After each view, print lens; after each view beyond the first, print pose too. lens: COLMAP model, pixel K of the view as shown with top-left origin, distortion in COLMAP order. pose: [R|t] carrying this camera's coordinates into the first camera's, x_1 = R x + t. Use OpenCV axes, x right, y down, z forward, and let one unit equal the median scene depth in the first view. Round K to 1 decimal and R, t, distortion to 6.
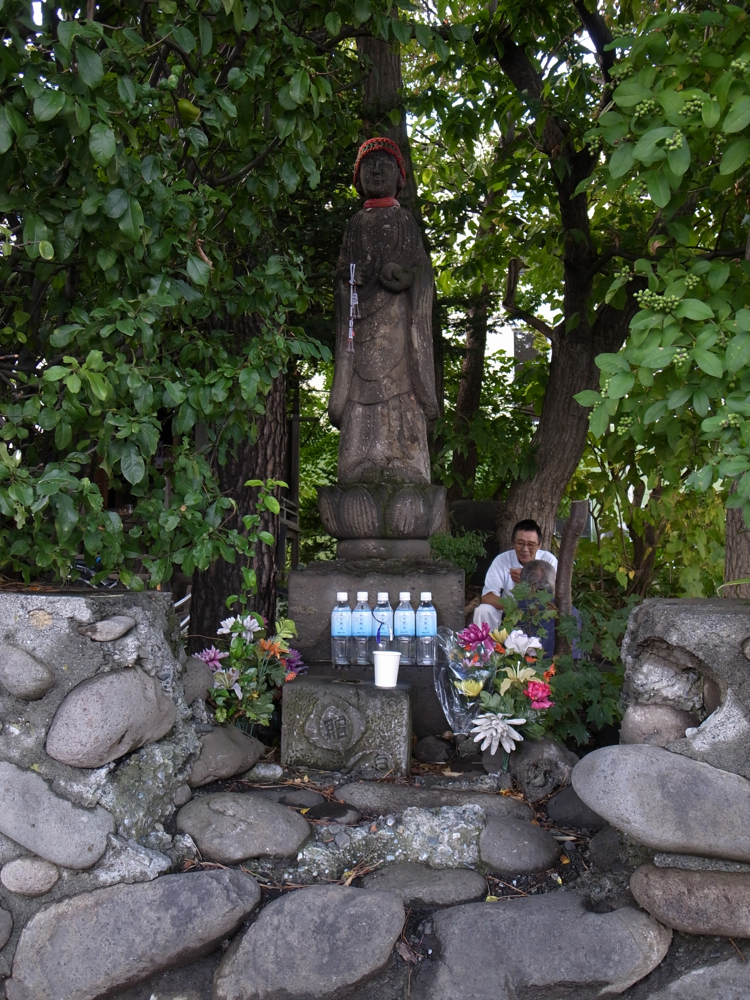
lens RADIAL K [[811.8, 0, 375.9], [0, 811.8, 501.8], [0, 0, 1]] dist [-0.041233, 0.002342]
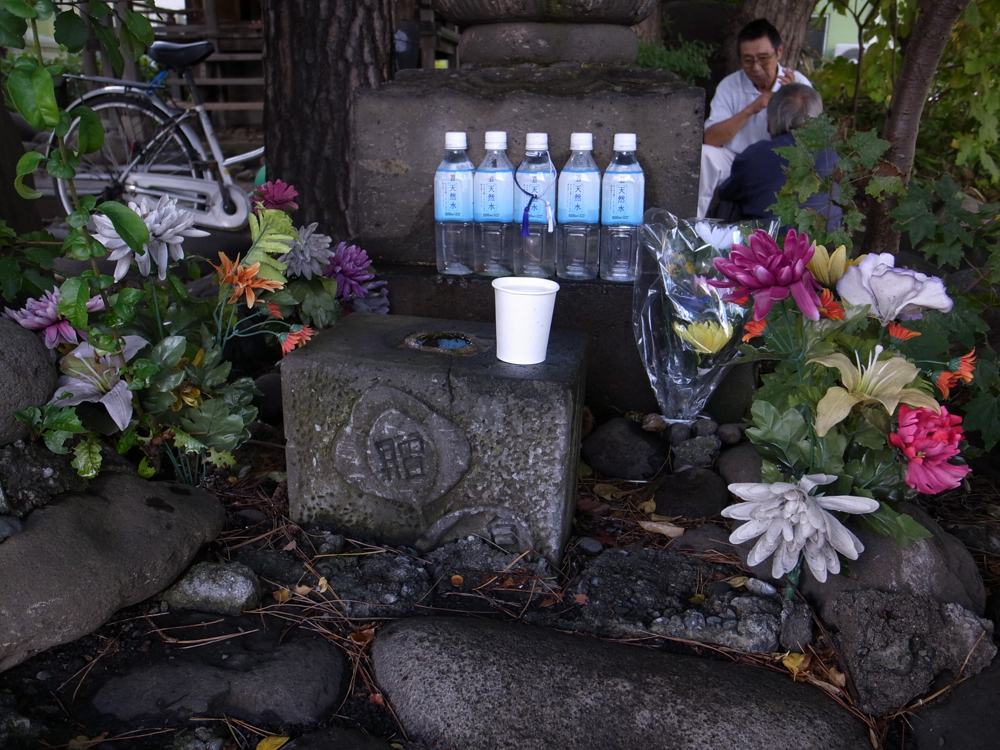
lens RADIAL K [[811.8, 0, 498.9], [0, 811.8, 373.3], [0, 0, 1]] dist [-0.041233, 0.002342]
pose [[0.996251, 0.028869, -0.081555, 0.032021], [0.006072, 0.917029, 0.398774, 0.053360], [0.086301, -0.397774, 0.913416, 0.528423]]
